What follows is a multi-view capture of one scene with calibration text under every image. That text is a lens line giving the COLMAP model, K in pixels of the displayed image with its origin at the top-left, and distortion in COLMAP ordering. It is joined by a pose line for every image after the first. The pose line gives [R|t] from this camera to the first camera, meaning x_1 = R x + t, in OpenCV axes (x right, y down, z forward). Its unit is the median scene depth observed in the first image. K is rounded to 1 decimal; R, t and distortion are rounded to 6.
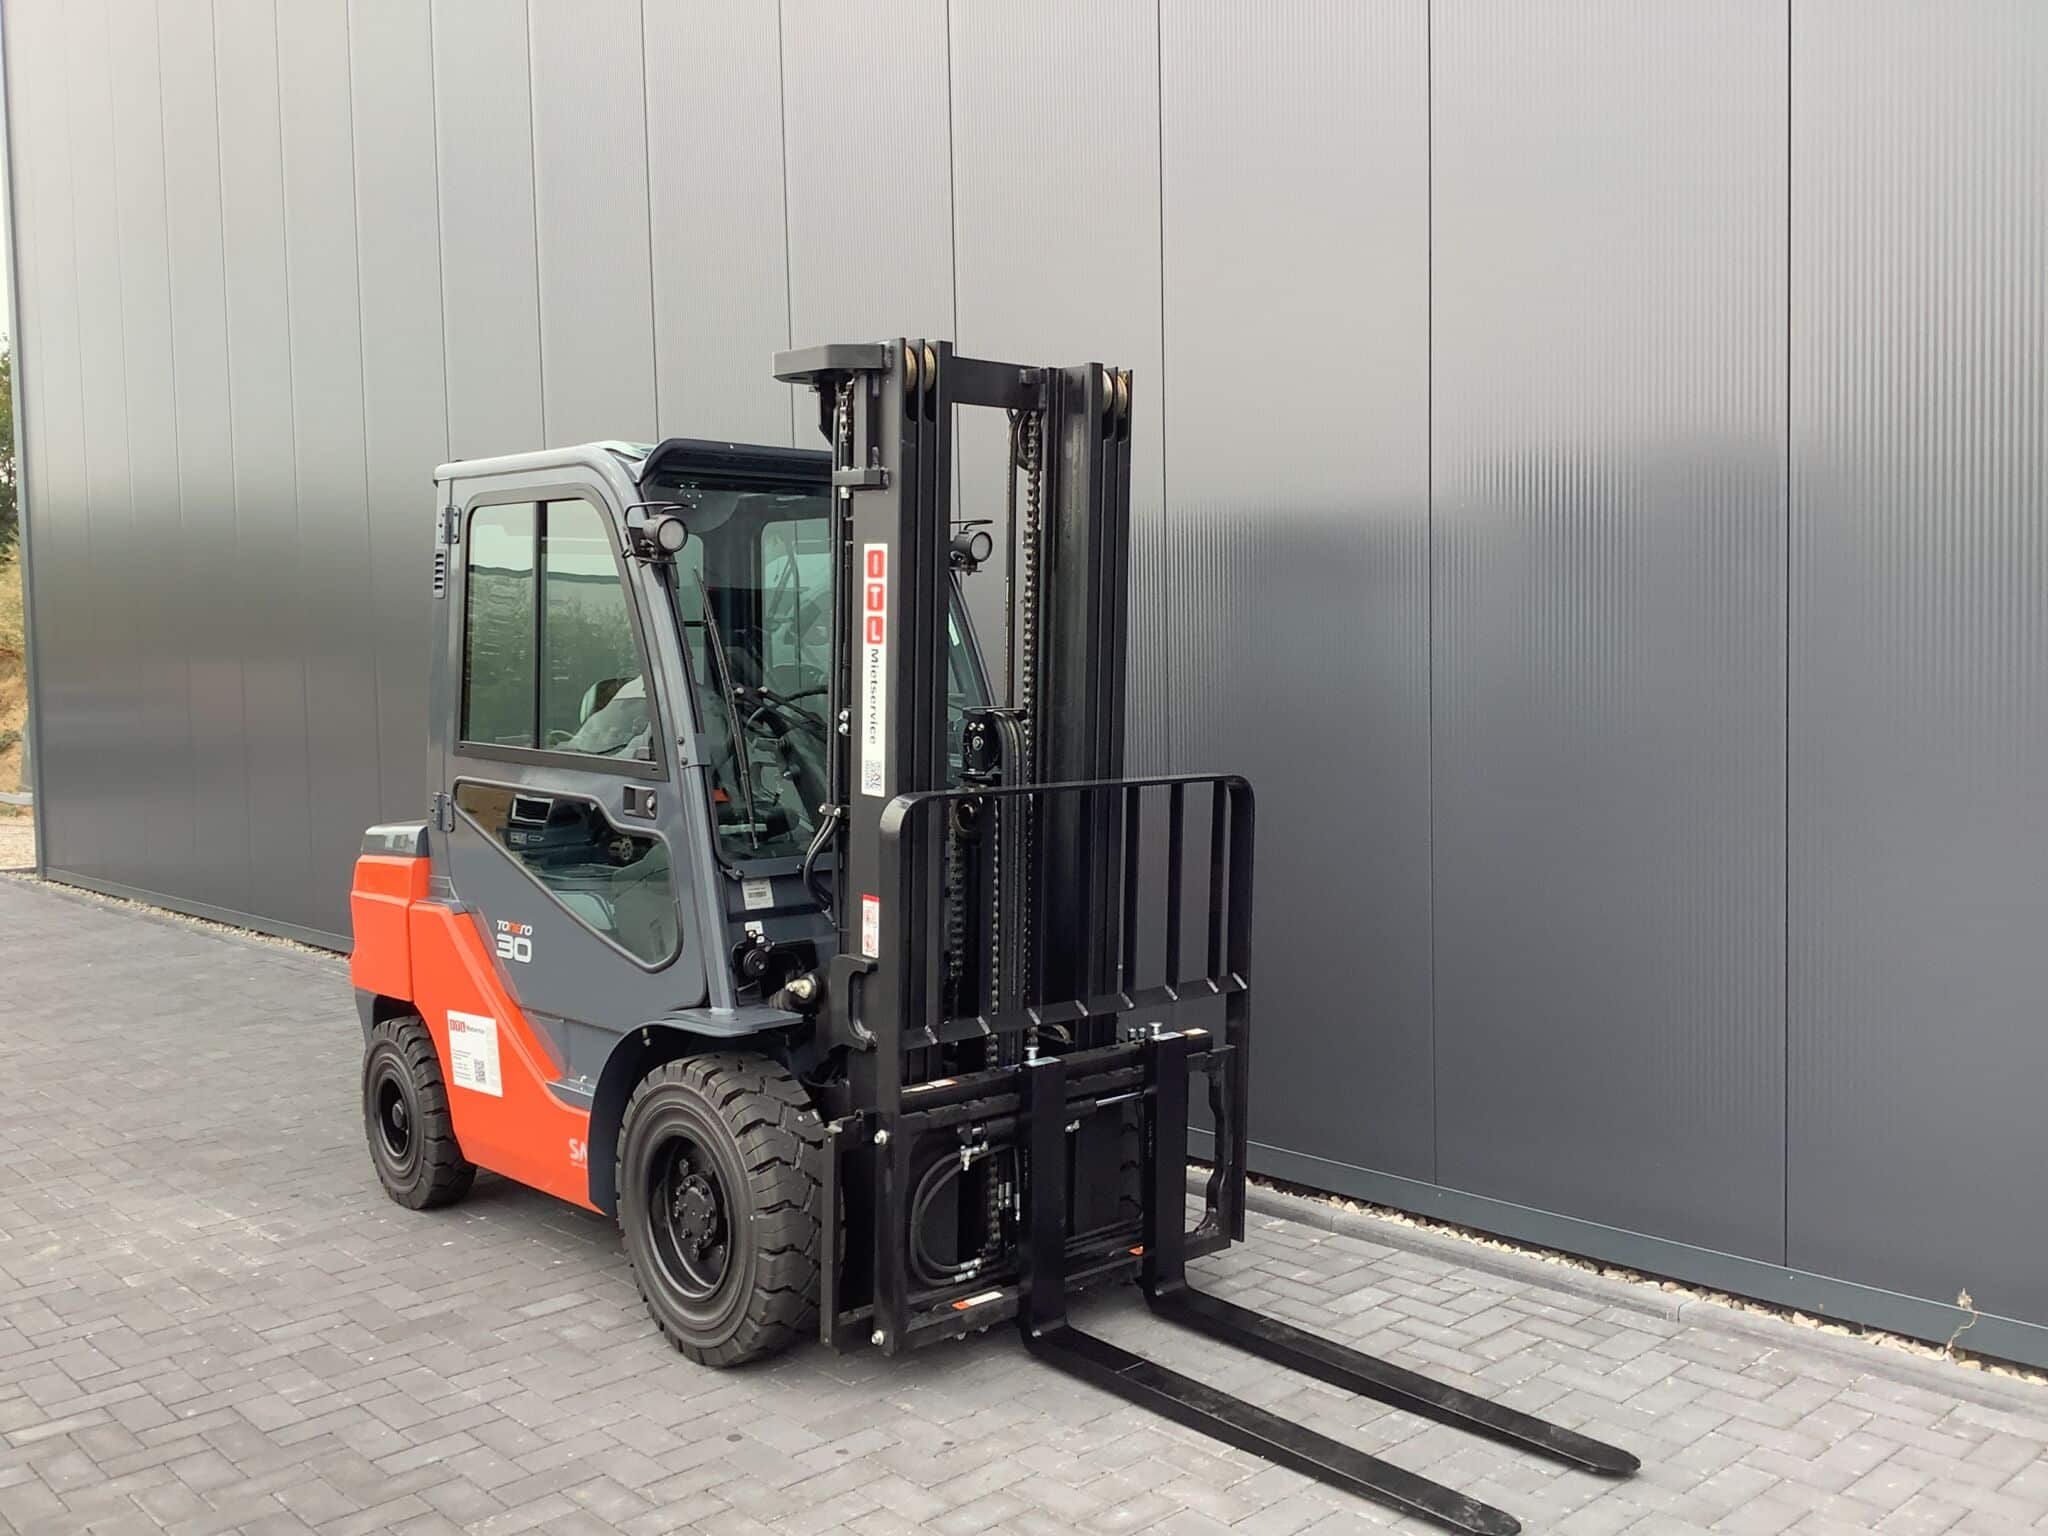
lens RADIAL K [[1847.0, 0, 1021.7], [0, 1847.0, 818.8], [0, 0, 1]] dist [0.097432, -0.186702]
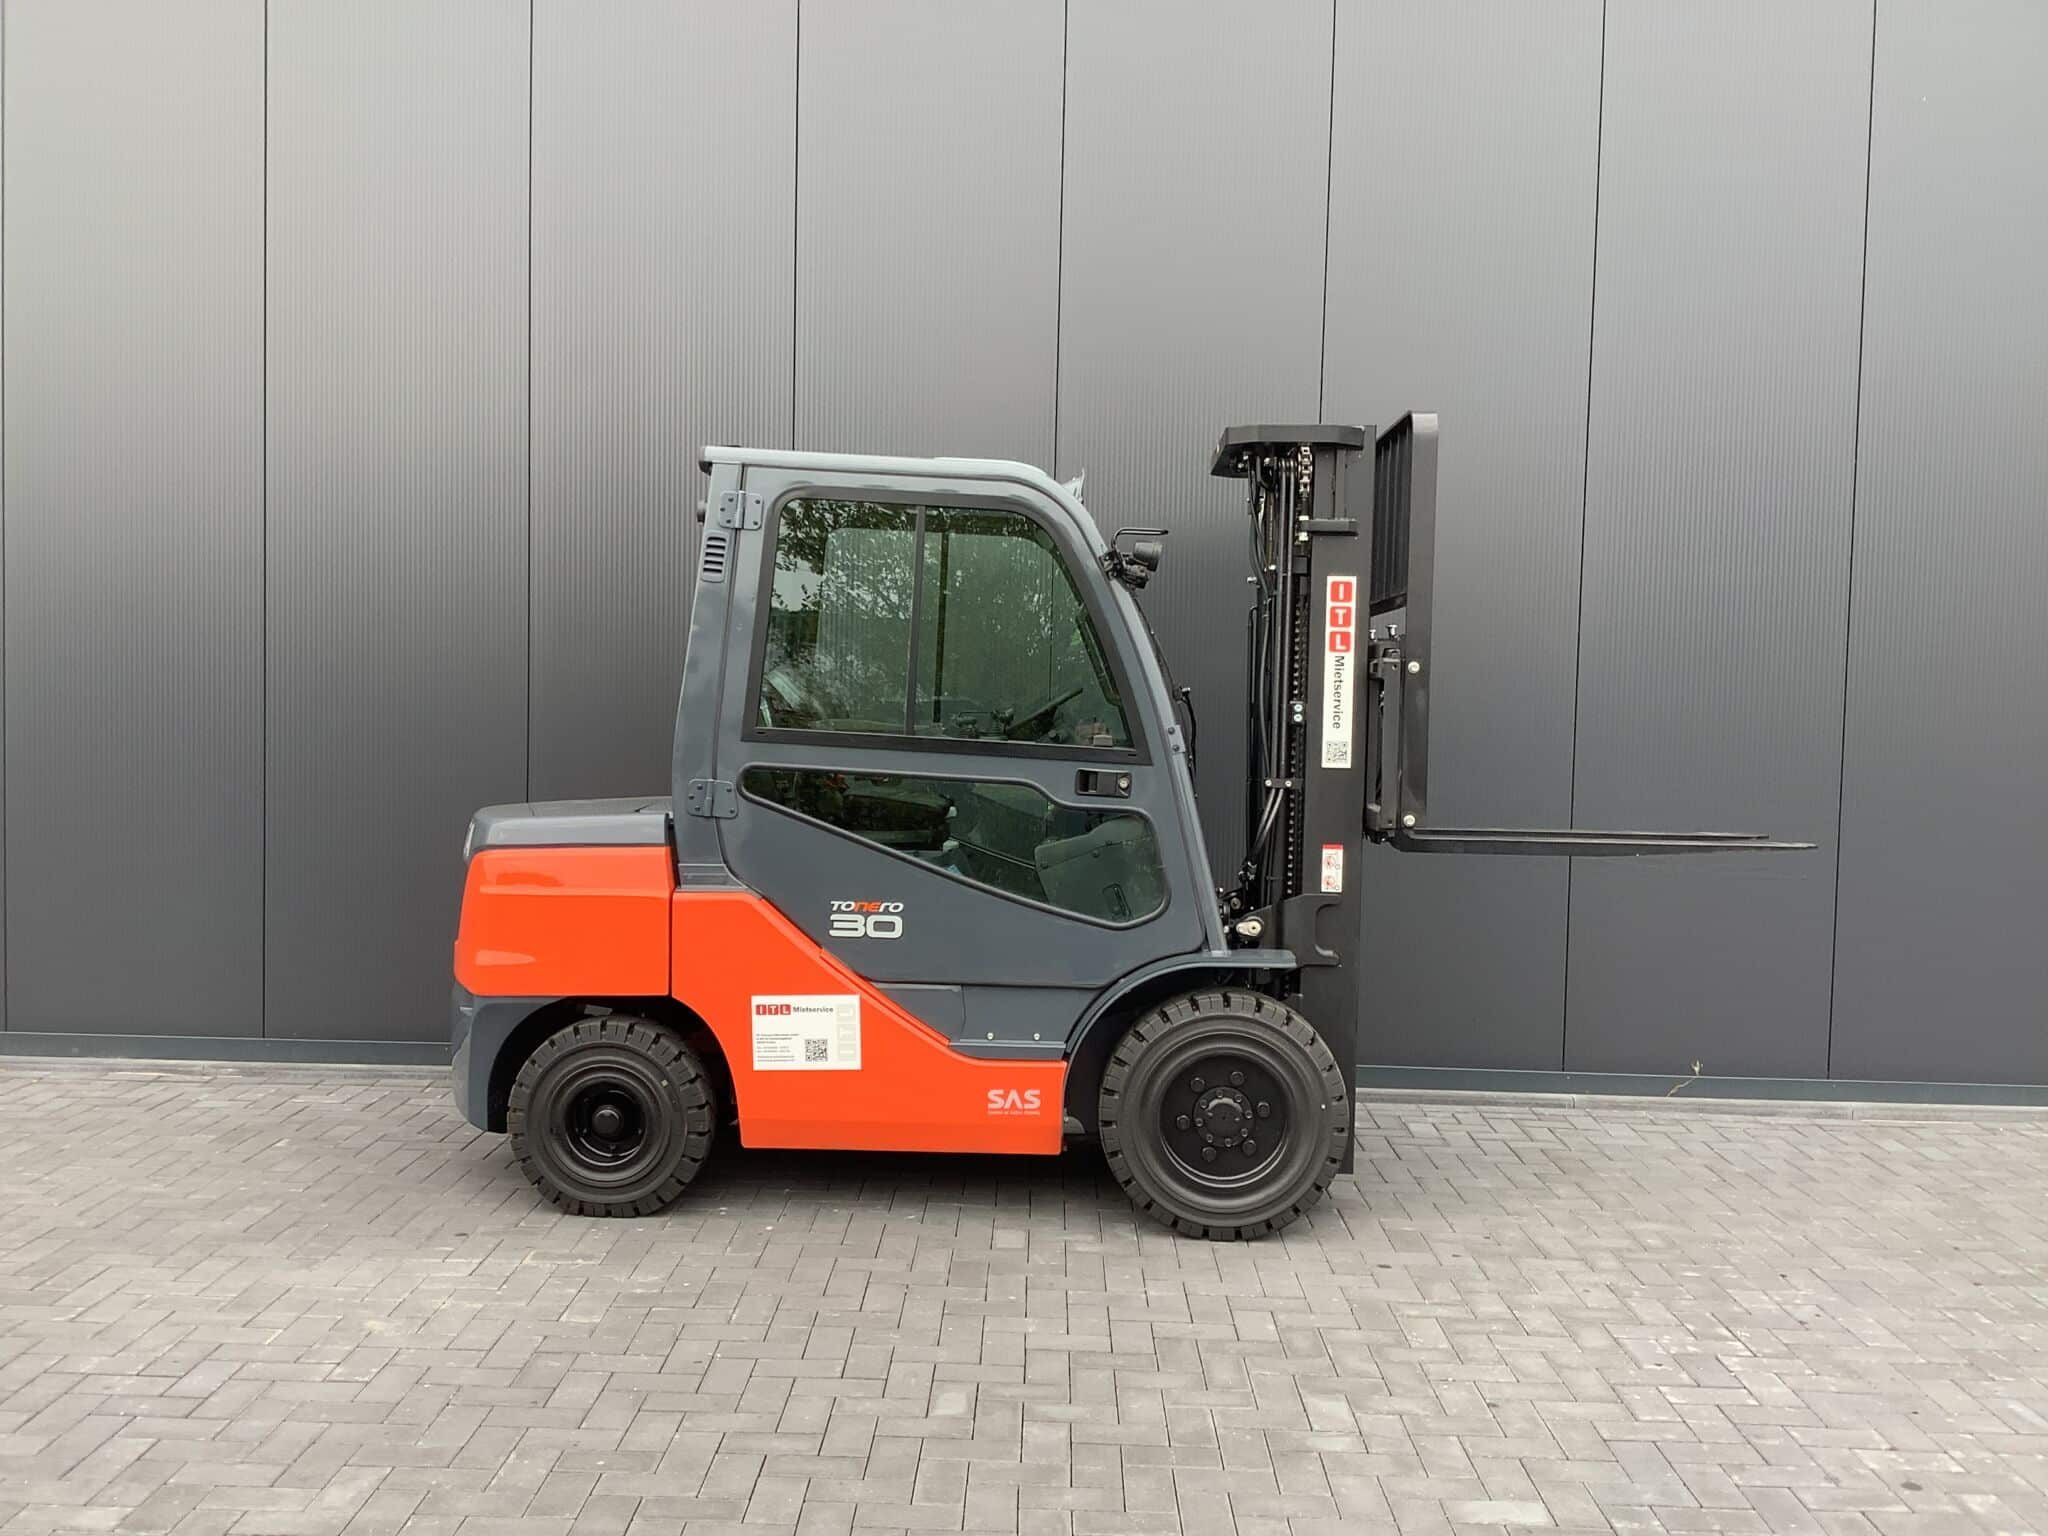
lens RADIAL K [[1847.0, 0, 1021.7], [0, 1847.0, 818.8], [0, 0, 1]] dist [0.097432, -0.186702]
pose [[0.685212, -0.018299, 0.728114, -1.125406], [0.020754, 0.999769, 0.005595, 0.006006], [-0.728048, 0.011277, 0.685434, 0.257599]]
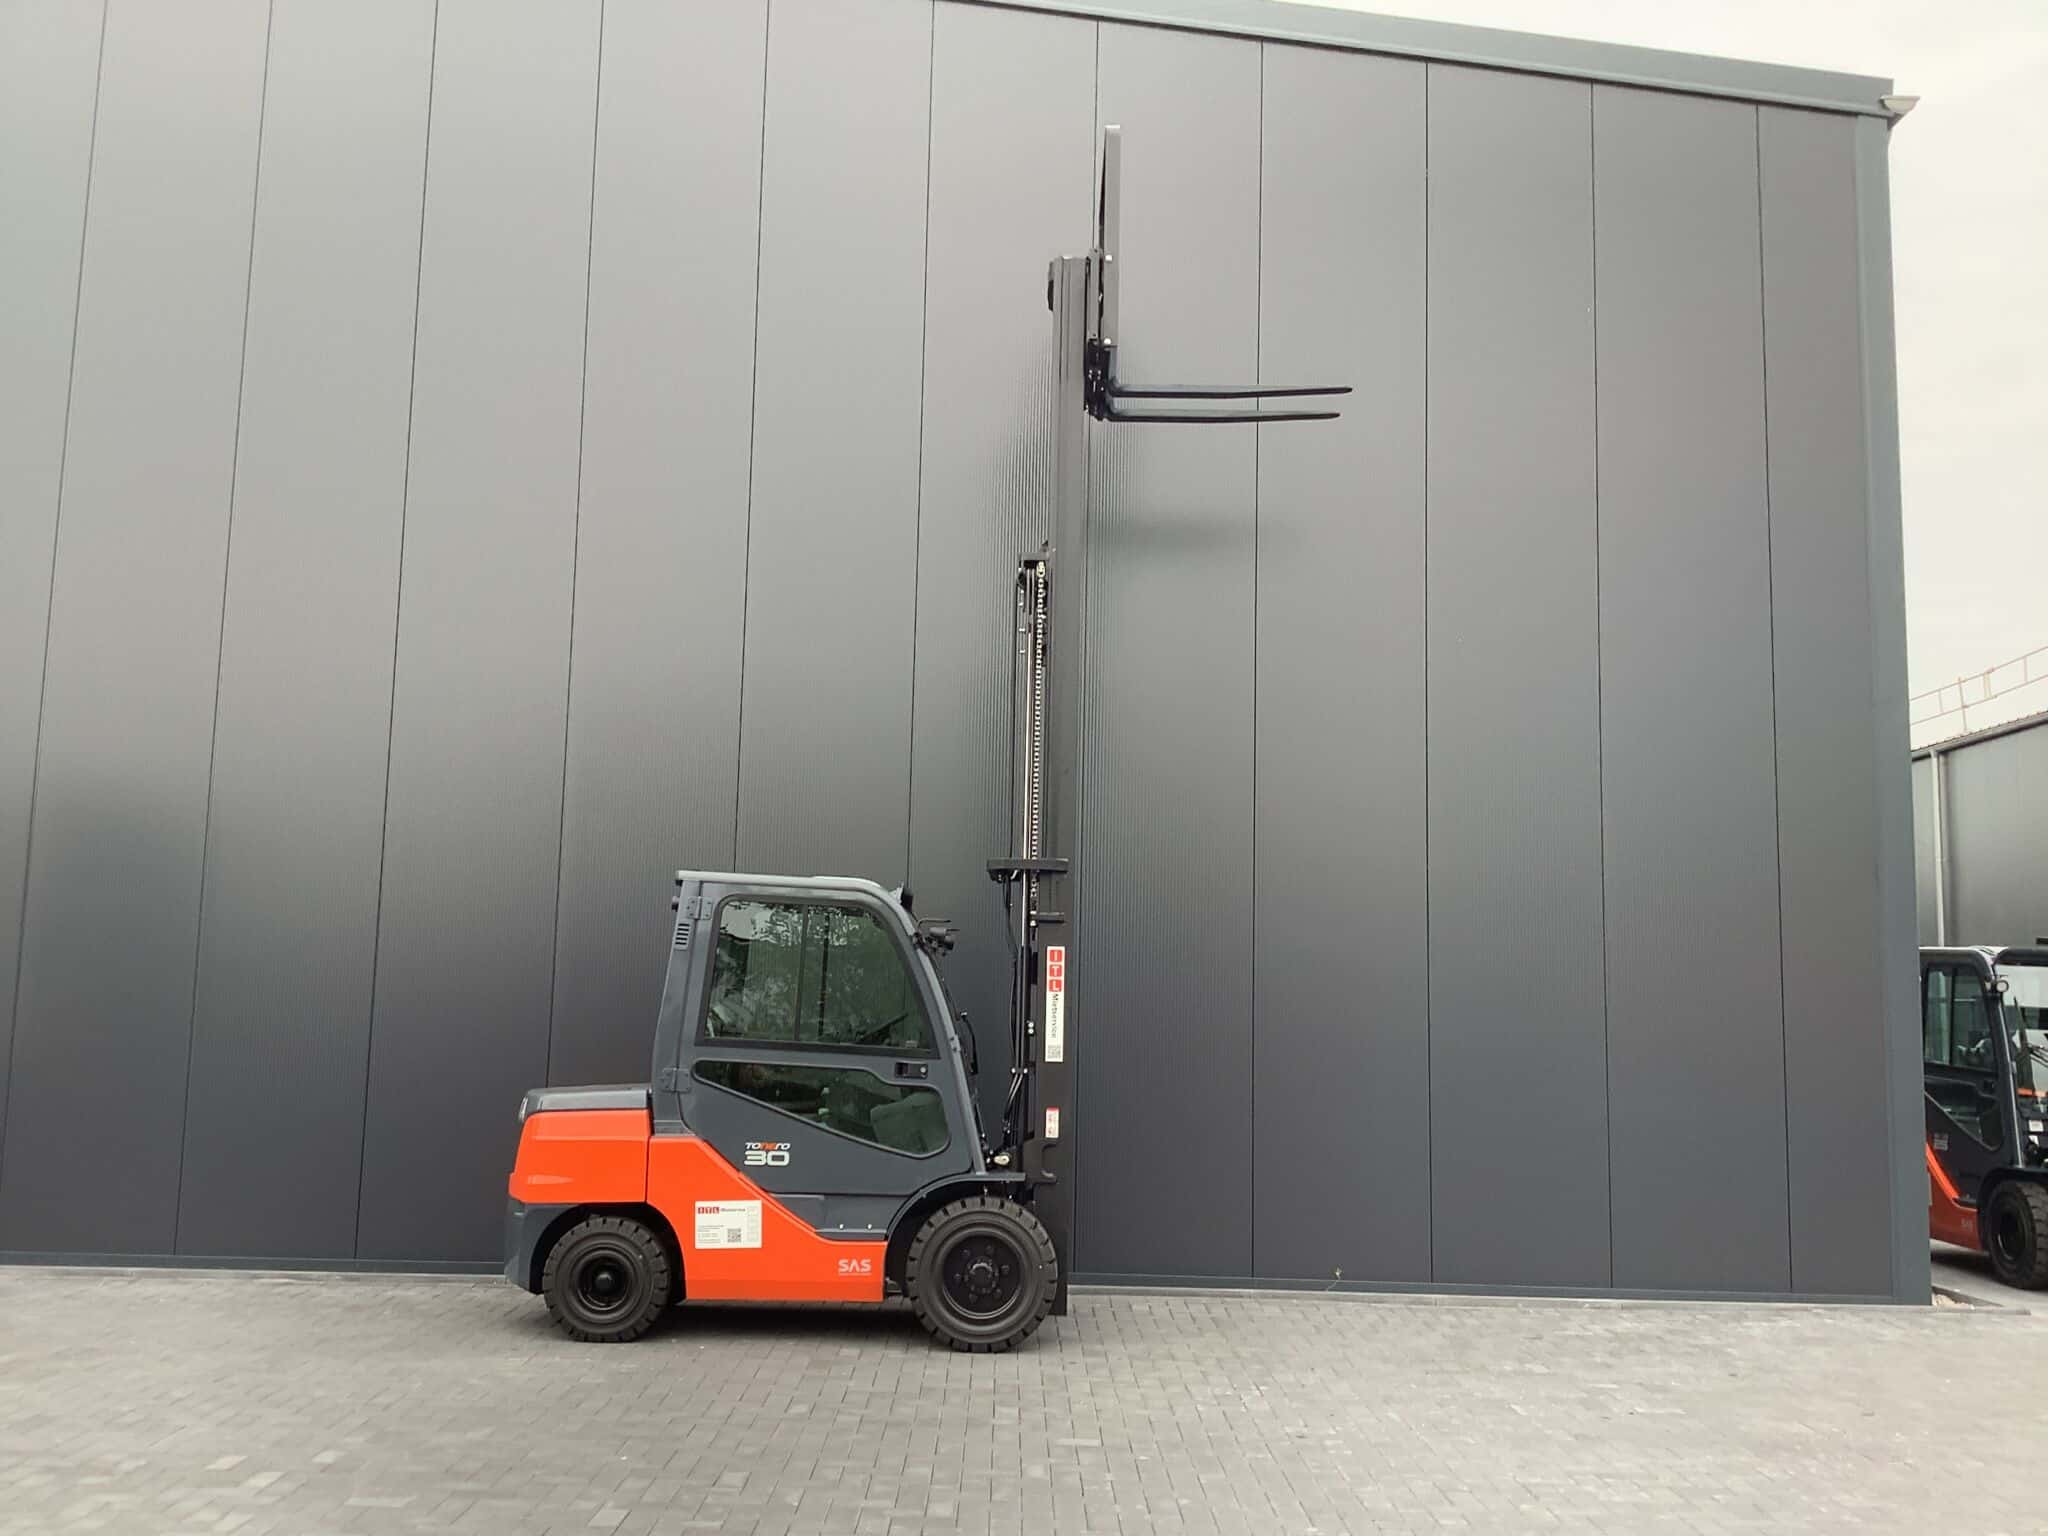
lens RADIAL K [[1847.0, 0, 1021.7], [0, 1847.0, 818.8], [0, 0, 1]] dist [0.097432, -0.186702]
pose [[0.667918, 0.111031, 0.735906, -1.645782], [0.021976, 0.985435, -0.168625, 0.063469], [-0.743911, 0.128799, 0.655750, -0.402561]]
